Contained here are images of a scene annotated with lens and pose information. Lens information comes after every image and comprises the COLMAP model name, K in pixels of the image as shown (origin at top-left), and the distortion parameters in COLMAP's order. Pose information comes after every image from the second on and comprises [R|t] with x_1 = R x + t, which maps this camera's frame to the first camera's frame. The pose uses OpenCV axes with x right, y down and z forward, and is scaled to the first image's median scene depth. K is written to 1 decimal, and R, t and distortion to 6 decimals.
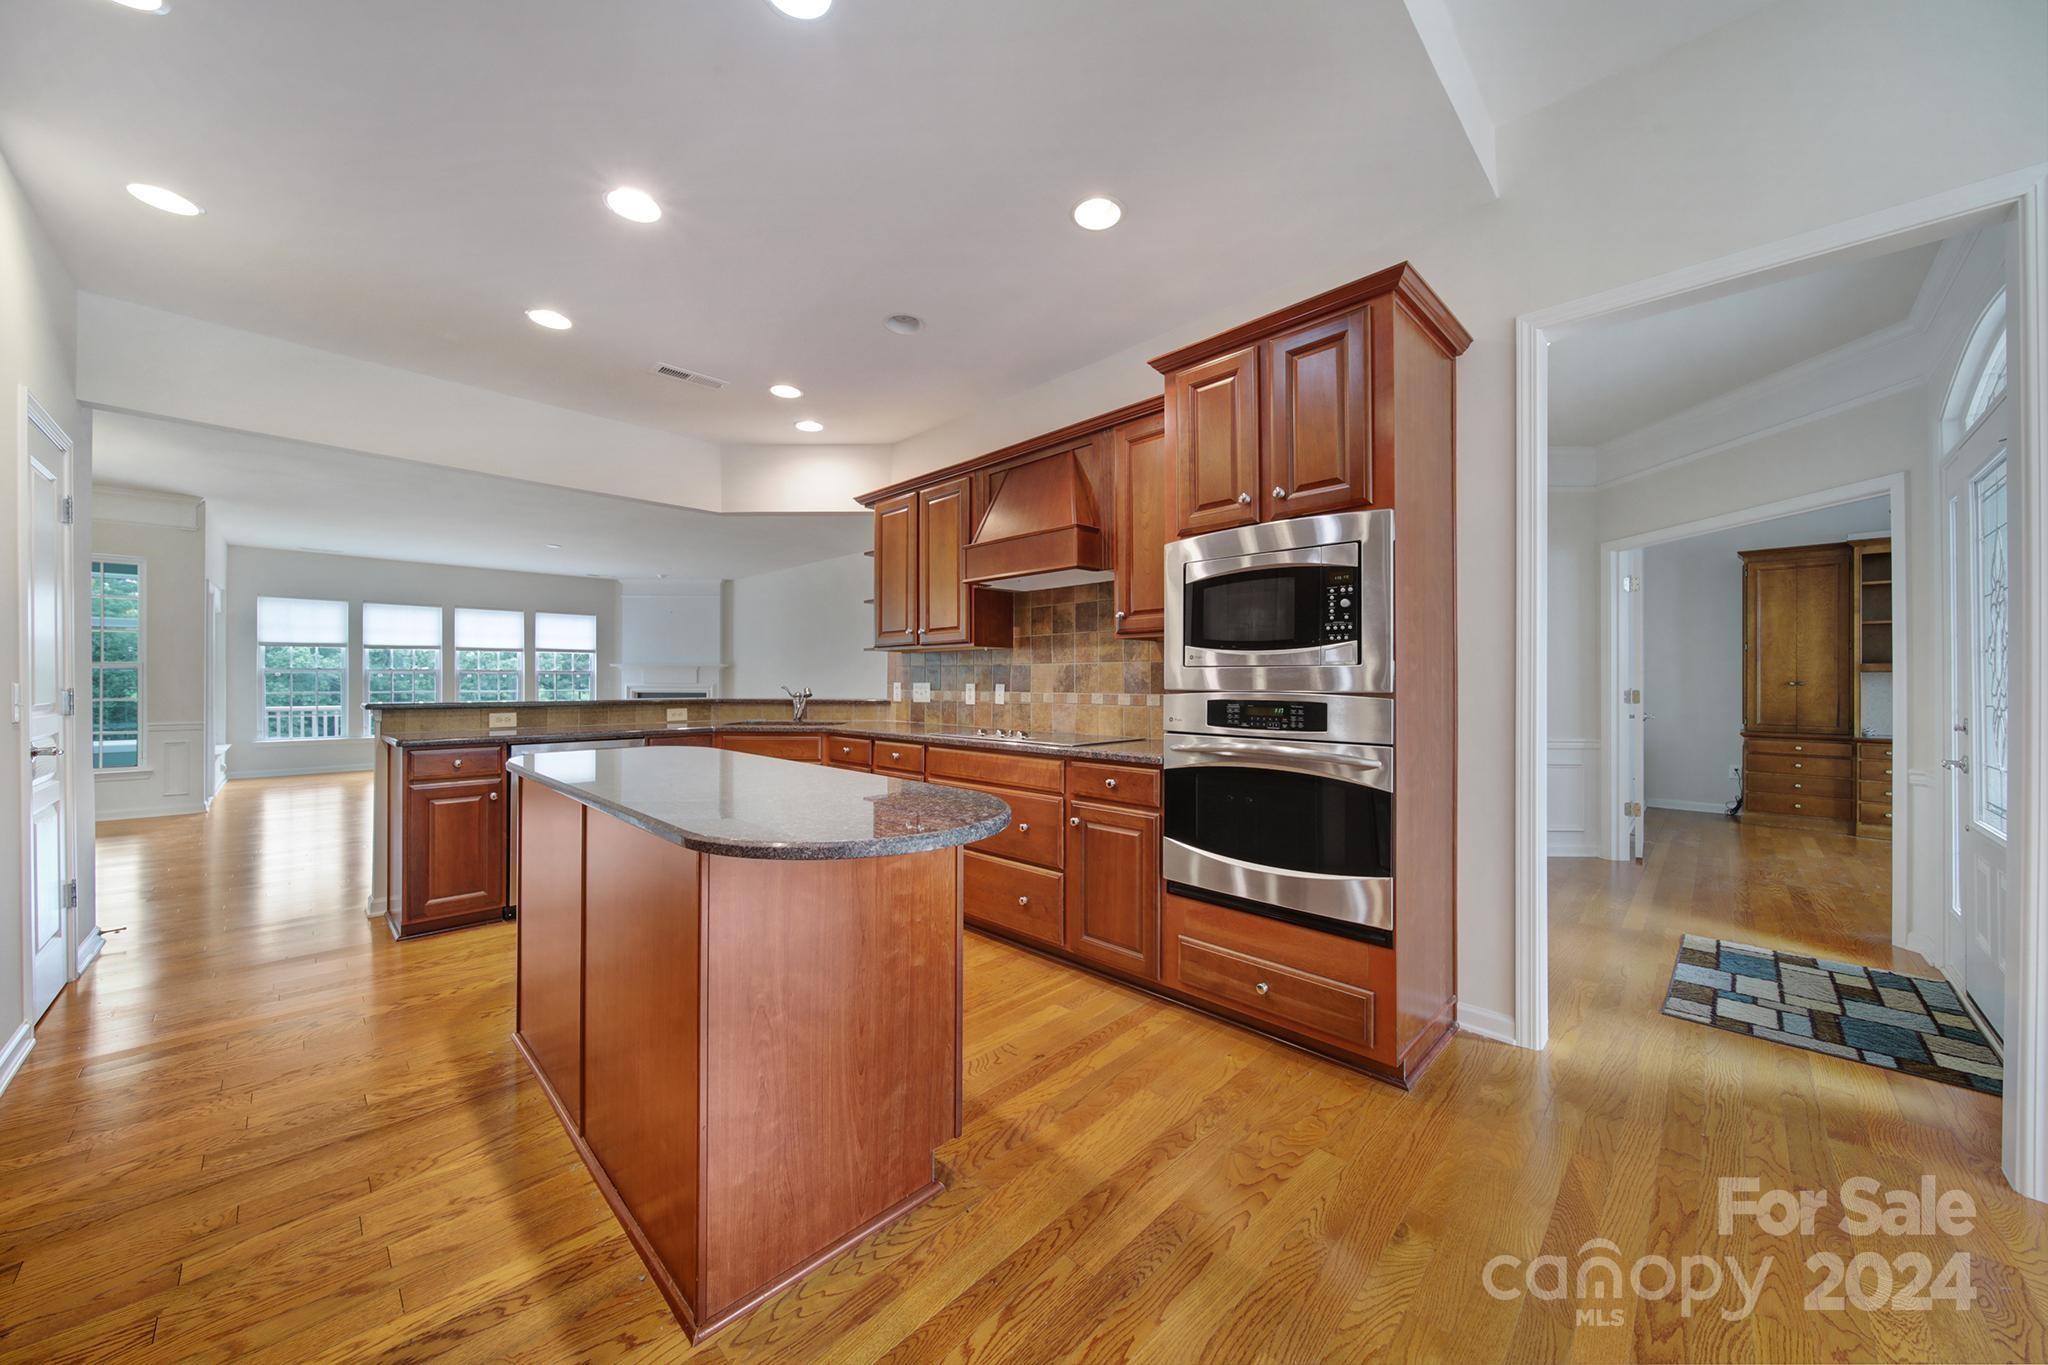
lens RADIAL K [[717.5, 0, 1024.0], [0, 717.5, 682.5], [0, 0, 1]] dist [0.000168, -0.002670]
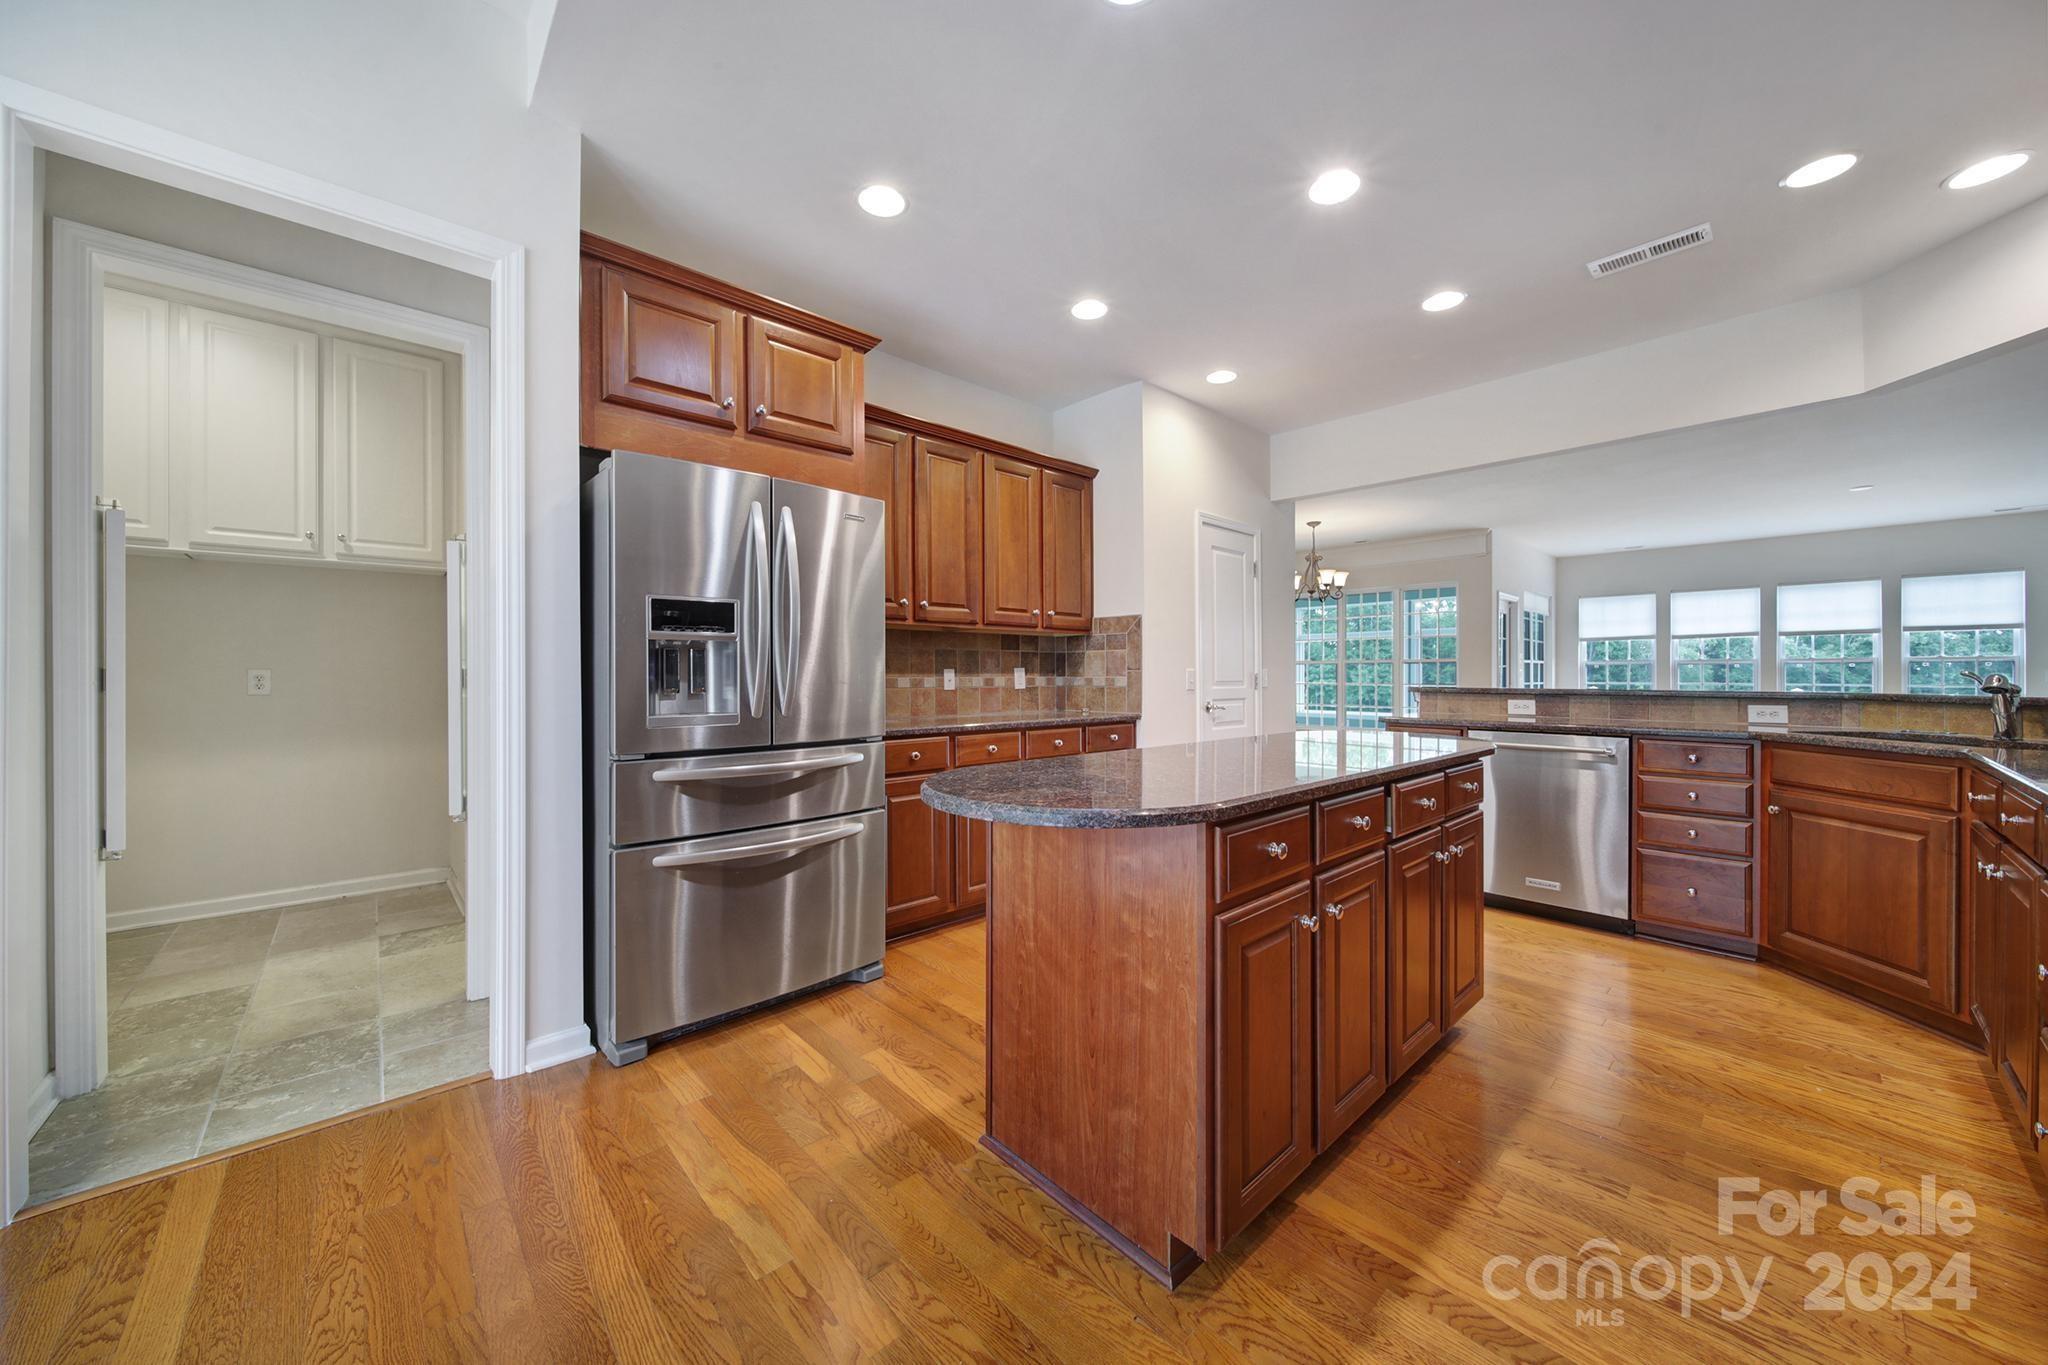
lens RADIAL K [[724.1, 0, 1019.0], [0, 724.1, 675.6], [0, 0, 1]] dist [0.001064, -0.000217]
pose [[-0.060332, 0.001471, -0.998177, 0.423685], [-0.002928, 0.999994, 0.001651, 0.013949], [0.998174, 0.003023, -0.060327, 0.532581]]
